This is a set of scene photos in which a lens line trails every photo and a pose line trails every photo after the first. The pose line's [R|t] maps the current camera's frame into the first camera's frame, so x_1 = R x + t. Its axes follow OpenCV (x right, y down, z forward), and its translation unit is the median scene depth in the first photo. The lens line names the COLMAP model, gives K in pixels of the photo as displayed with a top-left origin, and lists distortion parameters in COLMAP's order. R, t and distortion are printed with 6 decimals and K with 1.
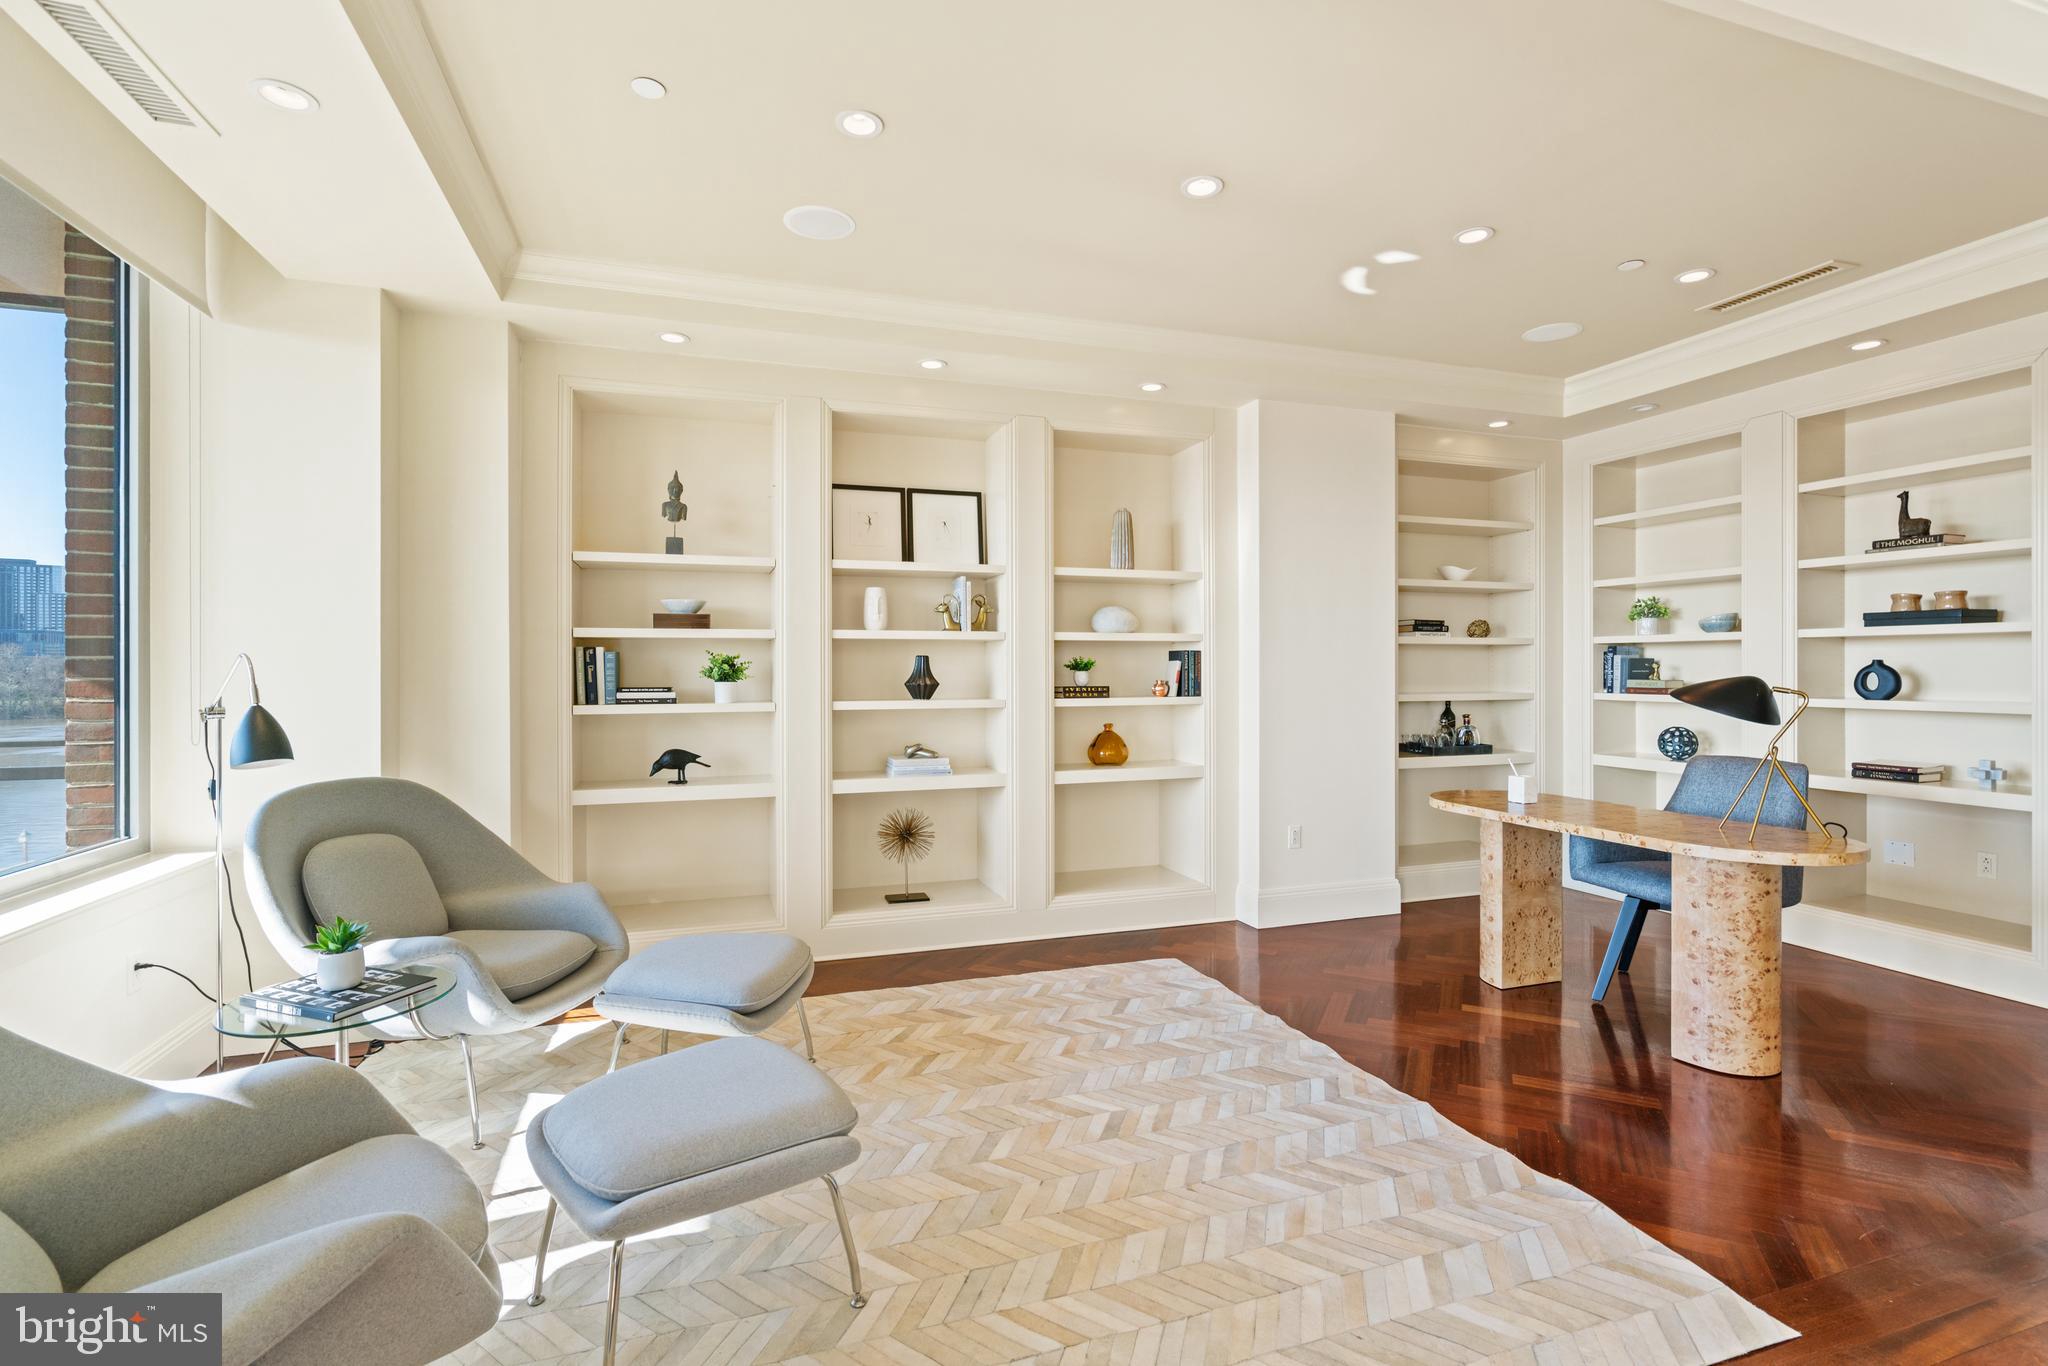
lens RADIAL K [[942.8, 0, 1010.3], [0, 942.8, 665.0], [0, 0, 1]] dist [-0.002400, 0.000568]
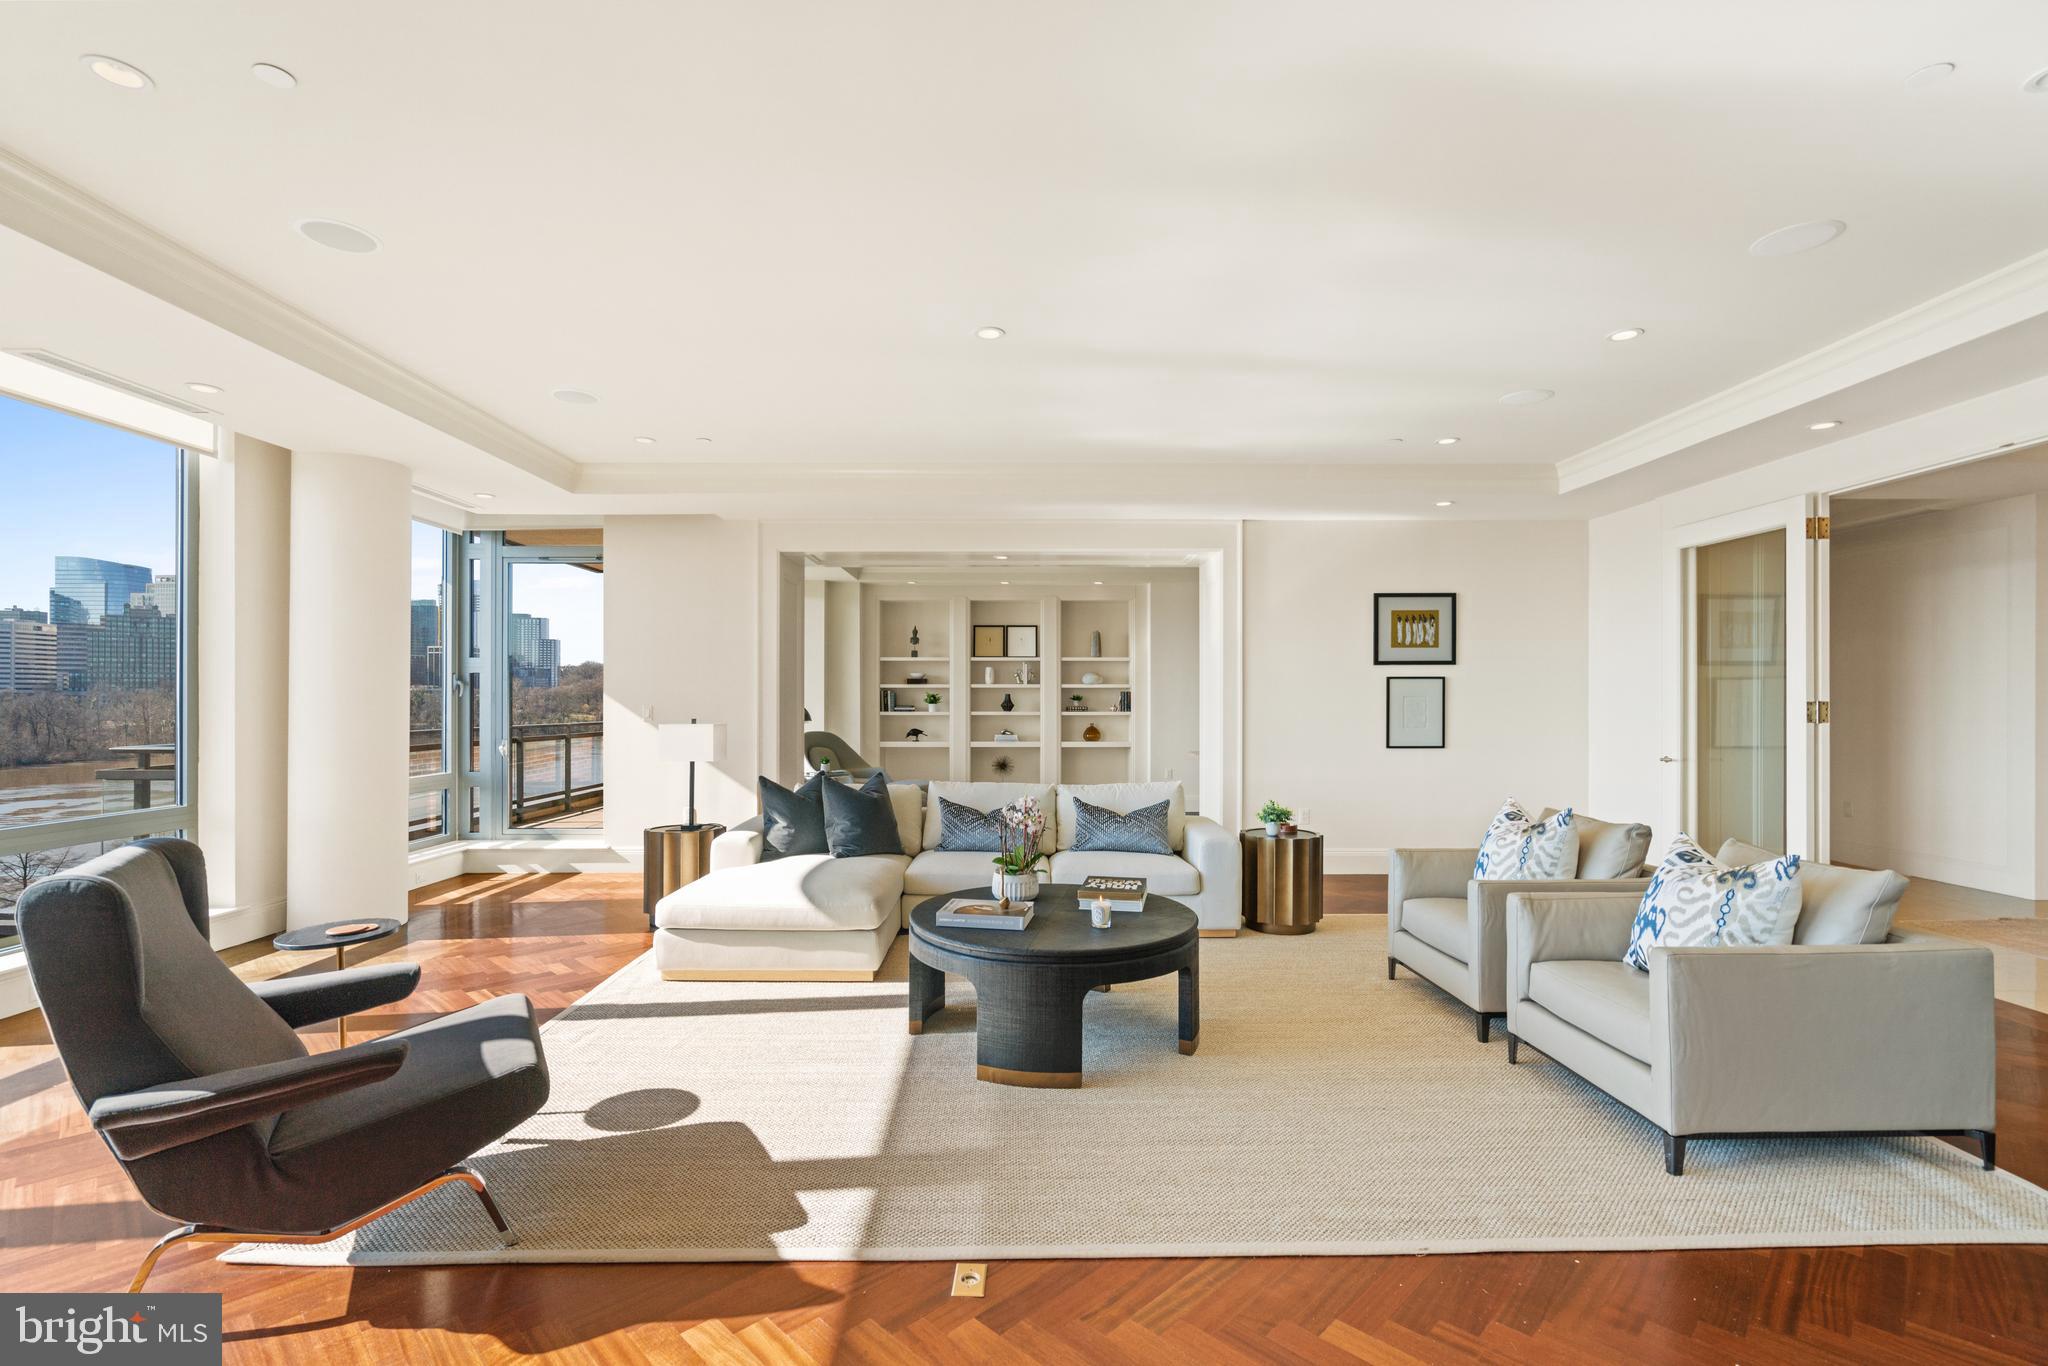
lens RADIAL K [[925.9, 0, 1019.9], [0, 925.9, 695.6], [0, 0, 1]] dist [-0.000486, 0.000461]
pose [[0.953238, 0.001714, -0.302215, 0.718292], [-0.001789, 0.999998, 0.000029, -0.005924], [0.302214, 0.000513, 0.953240, -1.409553]]
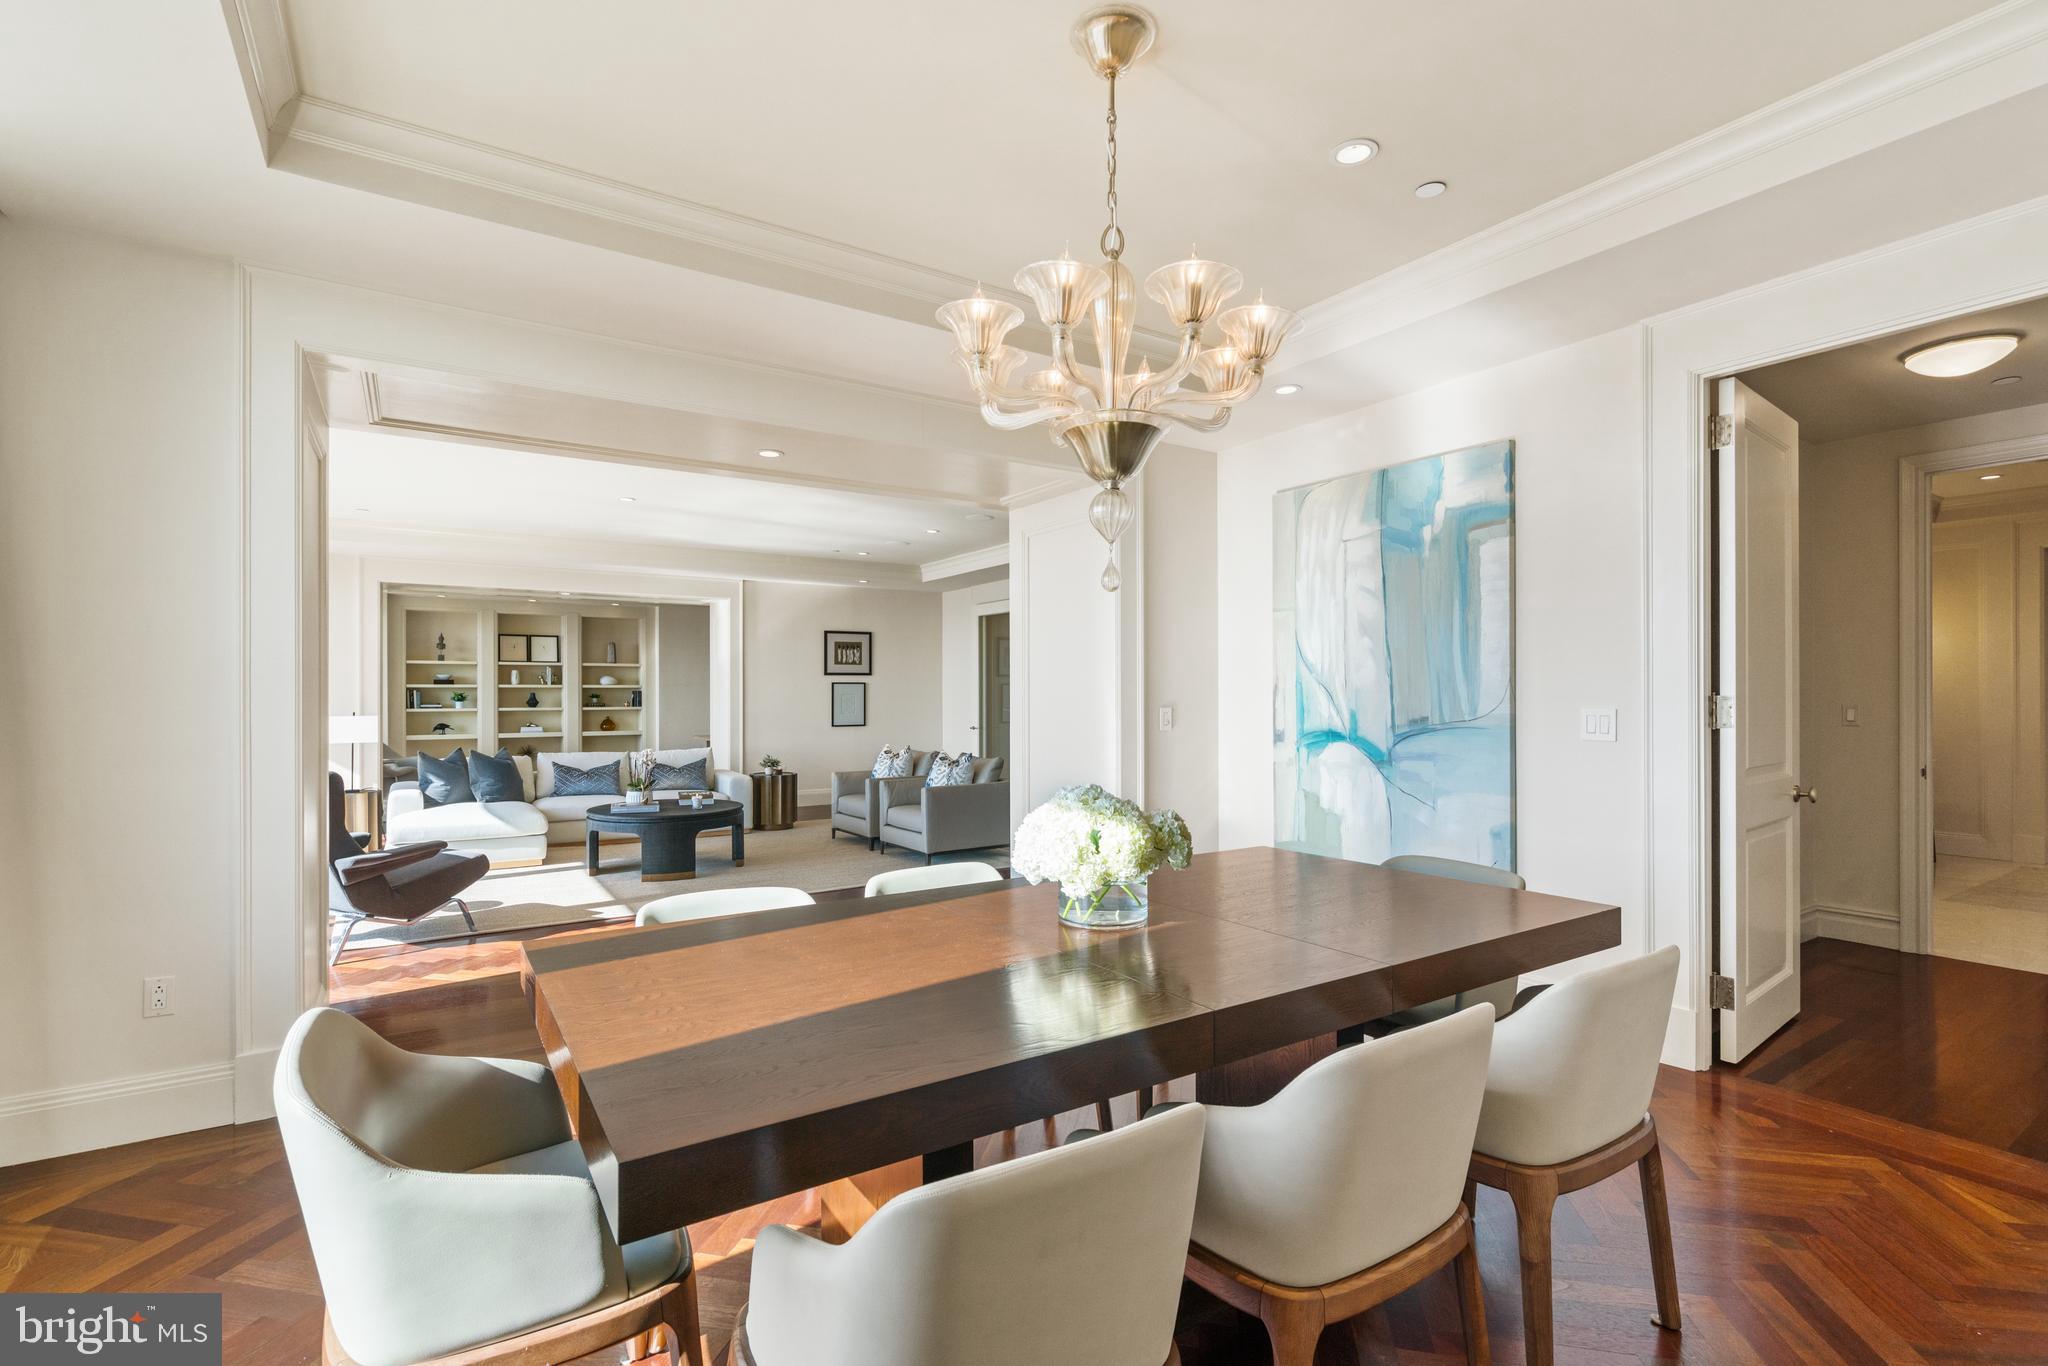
lens RADIAL K [[914.0, 0, 1013.6], [0, 914.0, 693.1], [0, 0, 1]] dist [0.002553, 0.000649]
pose [[0.965574, 0.000693, 0.260129, 0.662283], [-0.000858, 0.999999, 0.000519, -0.011930], [-0.260129, -0.000724, 0.965574, -2.336210]]
